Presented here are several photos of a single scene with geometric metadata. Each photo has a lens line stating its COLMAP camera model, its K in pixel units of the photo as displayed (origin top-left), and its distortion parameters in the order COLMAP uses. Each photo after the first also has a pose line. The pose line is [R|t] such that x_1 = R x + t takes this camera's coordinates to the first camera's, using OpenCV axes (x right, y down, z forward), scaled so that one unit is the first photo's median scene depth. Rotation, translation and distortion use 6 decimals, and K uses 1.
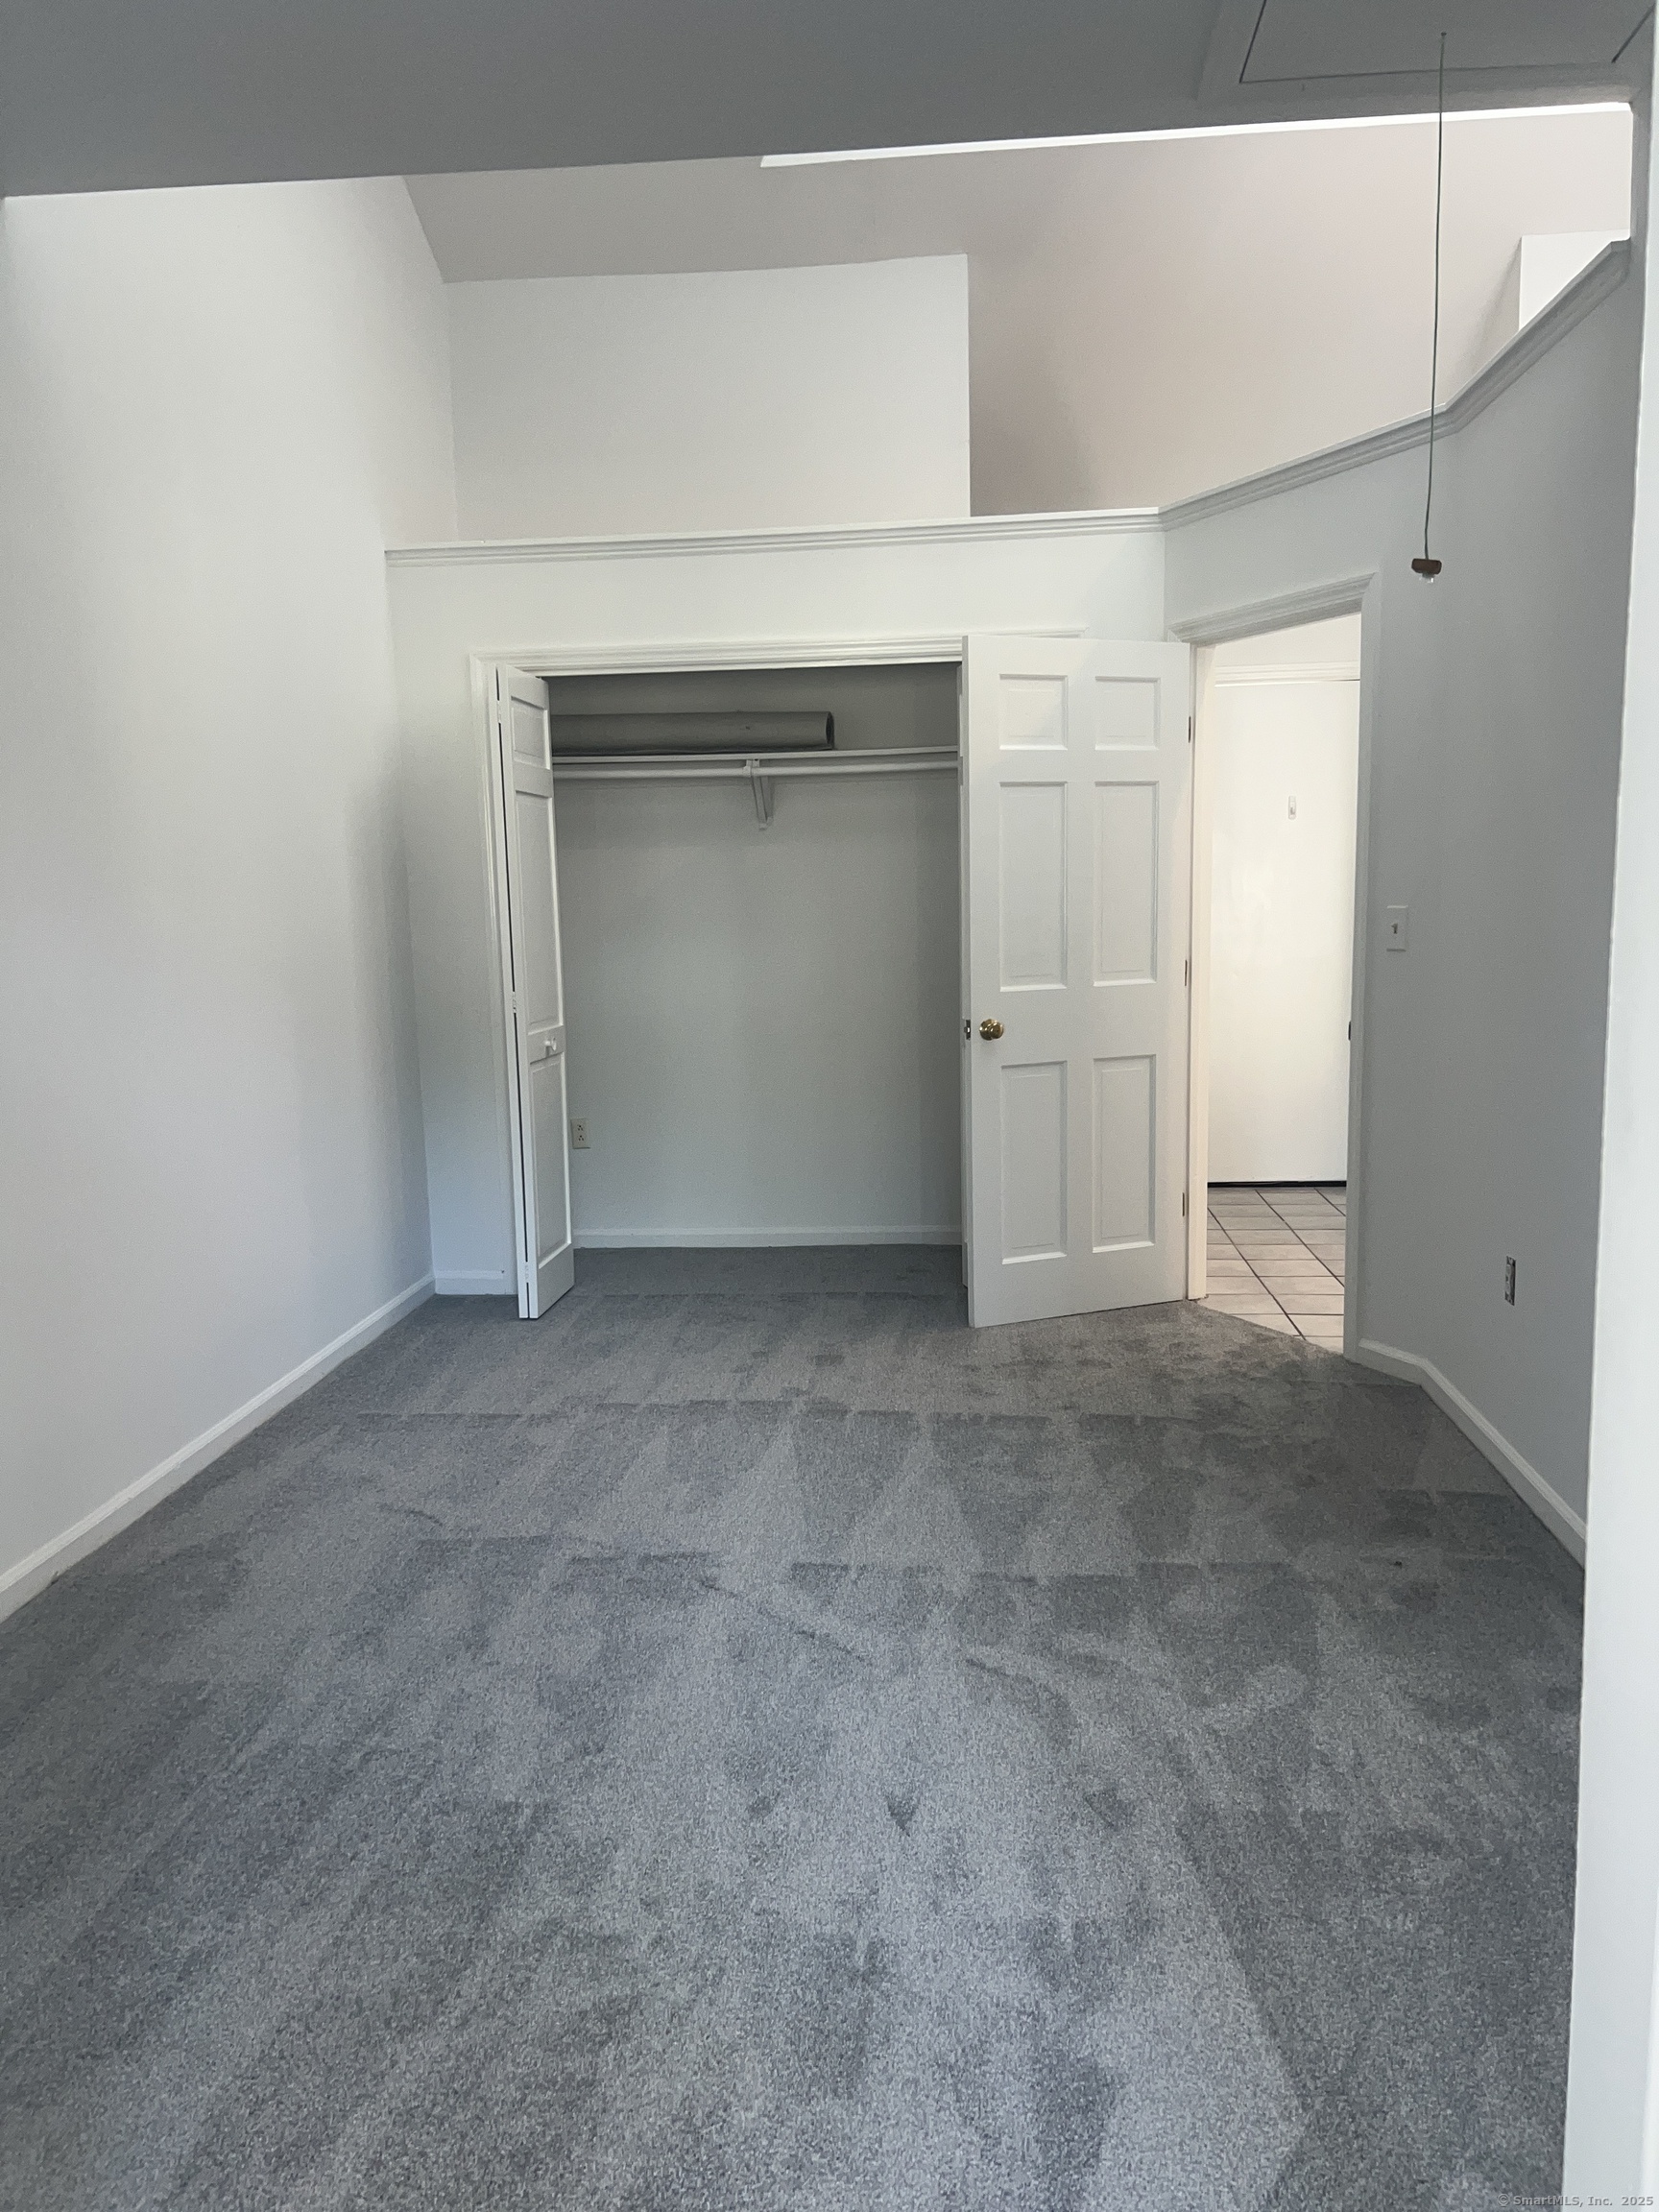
lens RADIAL K [[1651.5, 0, 822.7], [0, 1651.5, 1109.4], [0, 0, 1]] dist [0.054427, -0.056360]
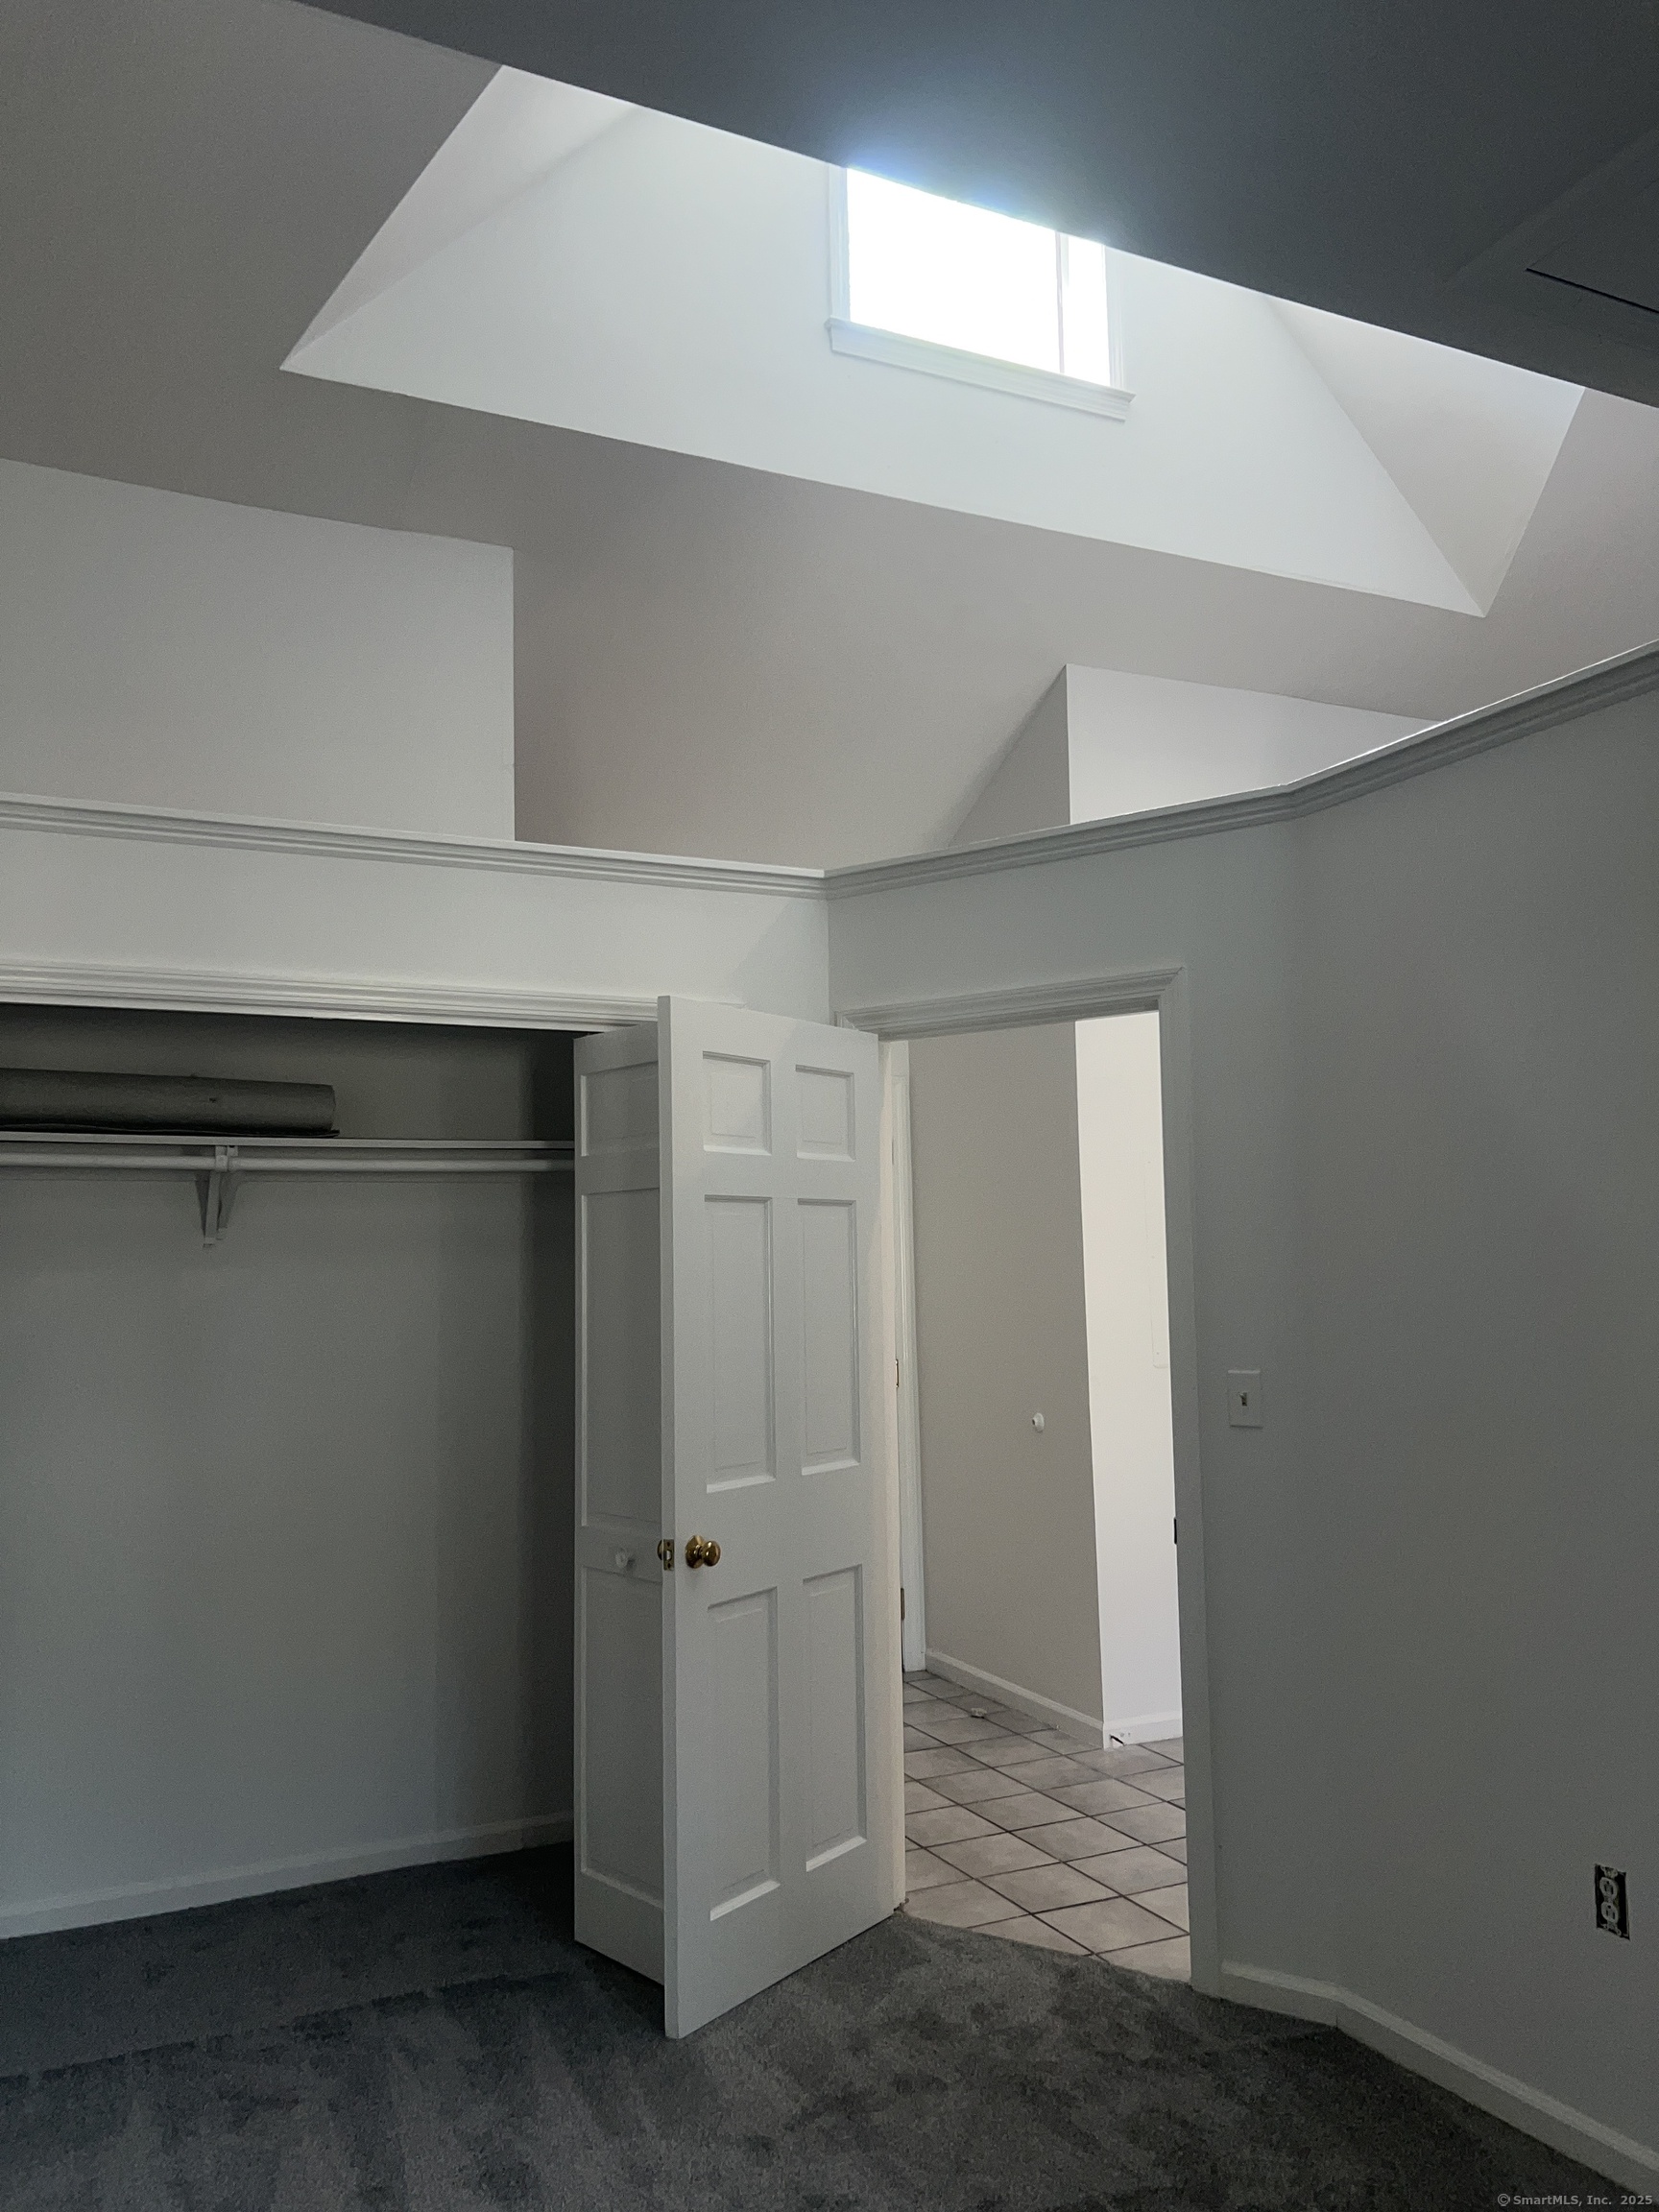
lens RADIAL K [[1651.5, 0, 831.7], [0, 1651.5, 1116.2], [0, 0, 1]] dist [0.054427, -0.056360]
pose [[0.860718, 0.057565, 0.505817, -0.205991], [0.062906, 0.973945, -0.217884, -0.070991], [-0.505181, 0.219356, 0.834671, 0.363621]]
